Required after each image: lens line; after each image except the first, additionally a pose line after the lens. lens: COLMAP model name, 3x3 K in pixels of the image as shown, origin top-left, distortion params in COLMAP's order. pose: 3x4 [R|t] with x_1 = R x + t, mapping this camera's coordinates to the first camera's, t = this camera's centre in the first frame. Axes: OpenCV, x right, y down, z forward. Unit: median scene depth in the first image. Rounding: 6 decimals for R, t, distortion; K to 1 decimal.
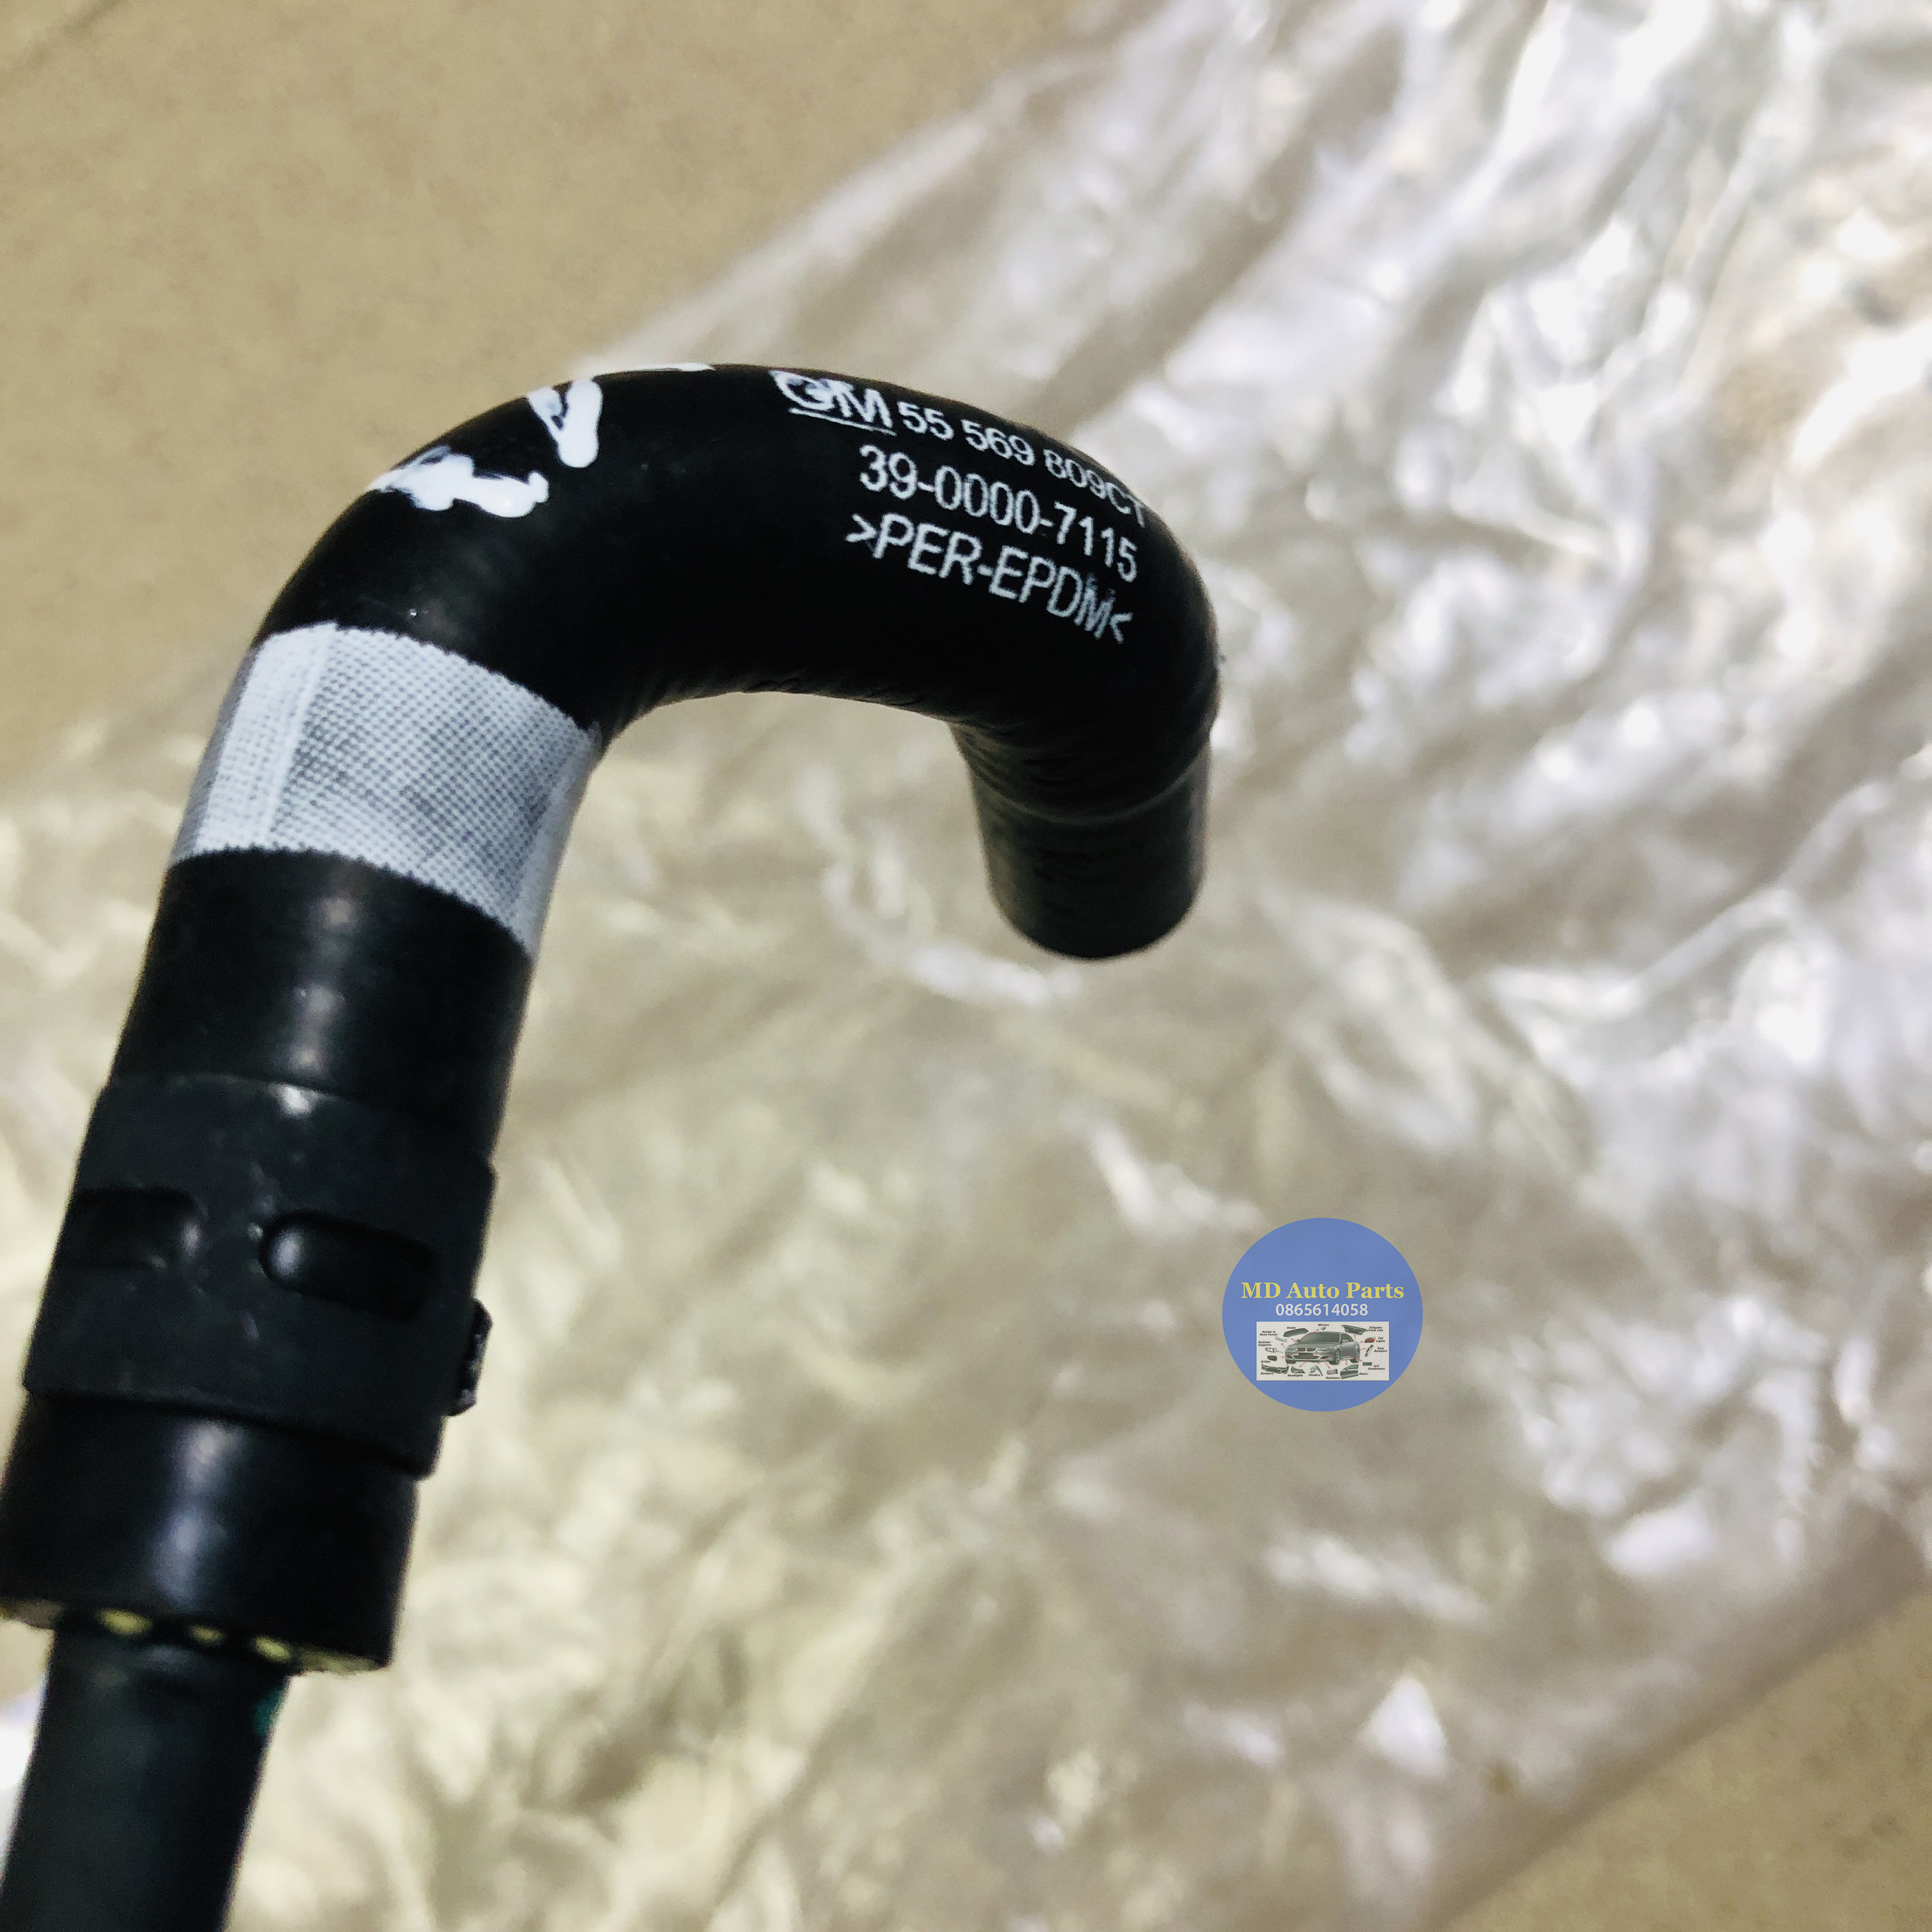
lens RADIAL K [[2207.4, 0, 966.0], [0, 2207.4, 966.0], [0, 0, 1]] dist [-0.005614, -0.046665]
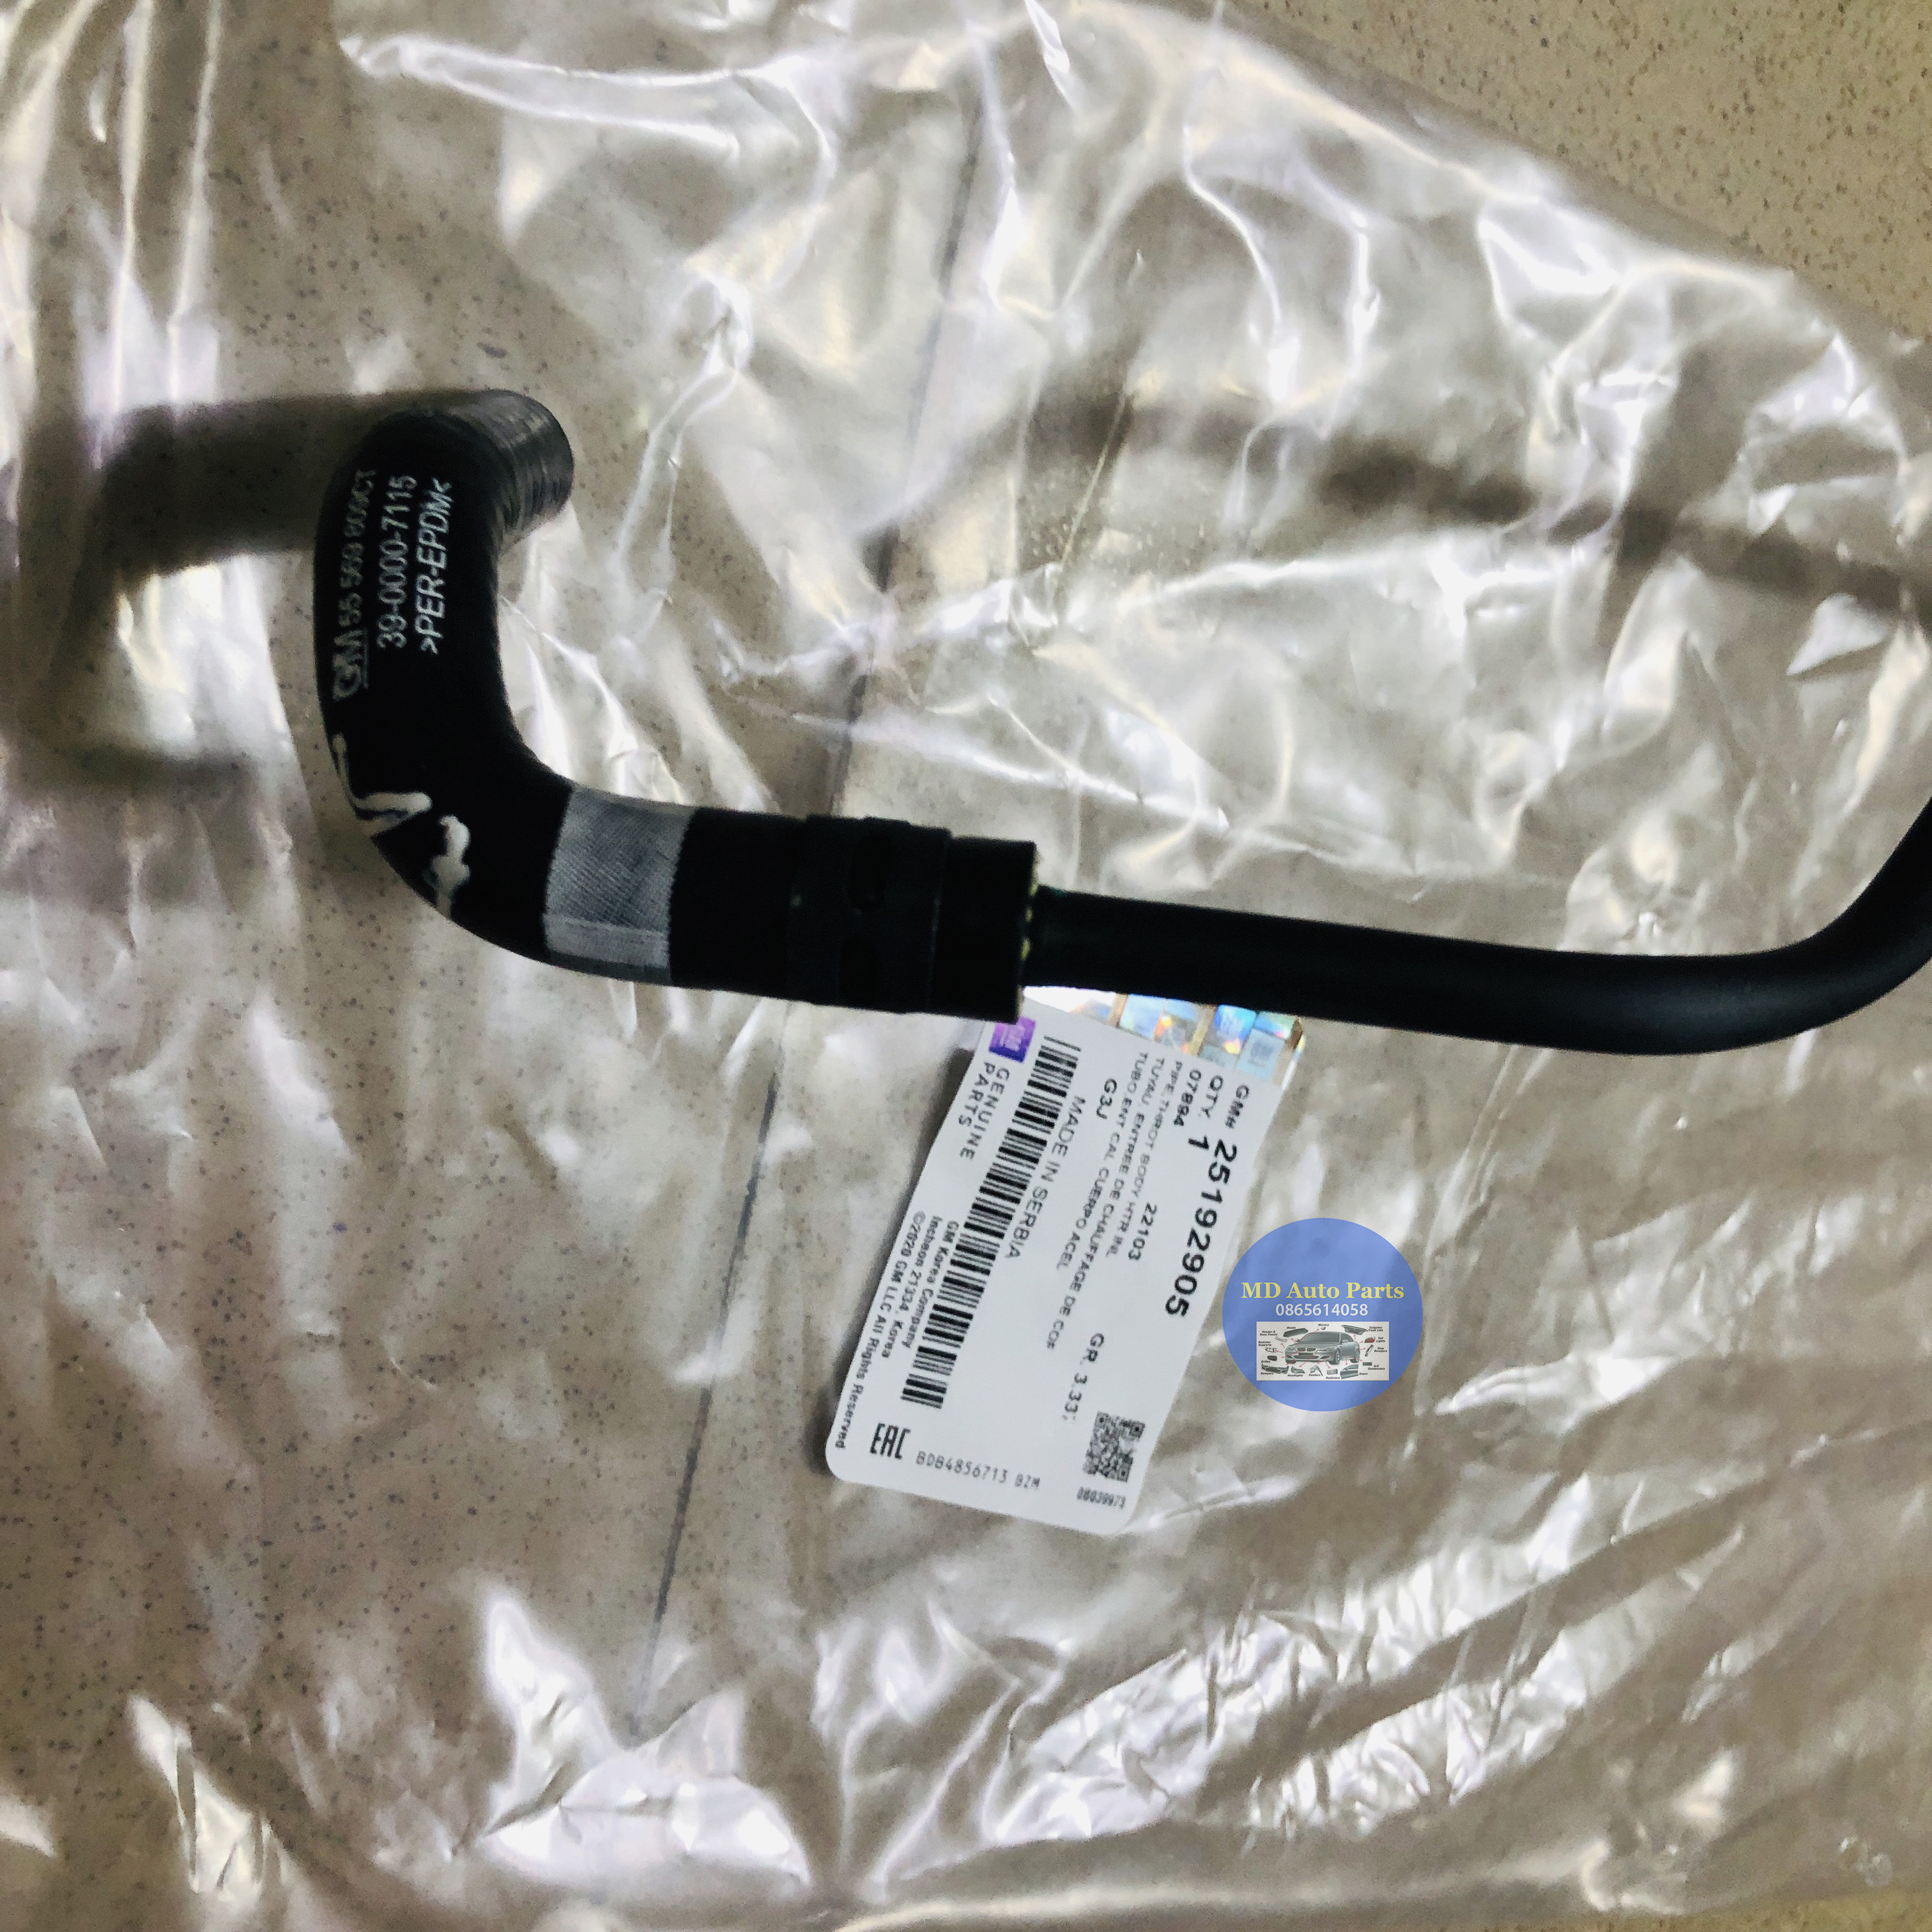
lens RADIAL K [[2207.4, 0, 966.0], [0, 2207.4, 966.0], [0, 0, 1]] dist [-0.005614, -0.046665]
pose [[-0.010650, -0.967401, -0.253024, 0.148191], [0.943956, -0.093208, 0.316637, -0.373085], [-0.329899, -0.235471, 0.914177, -0.840554]]
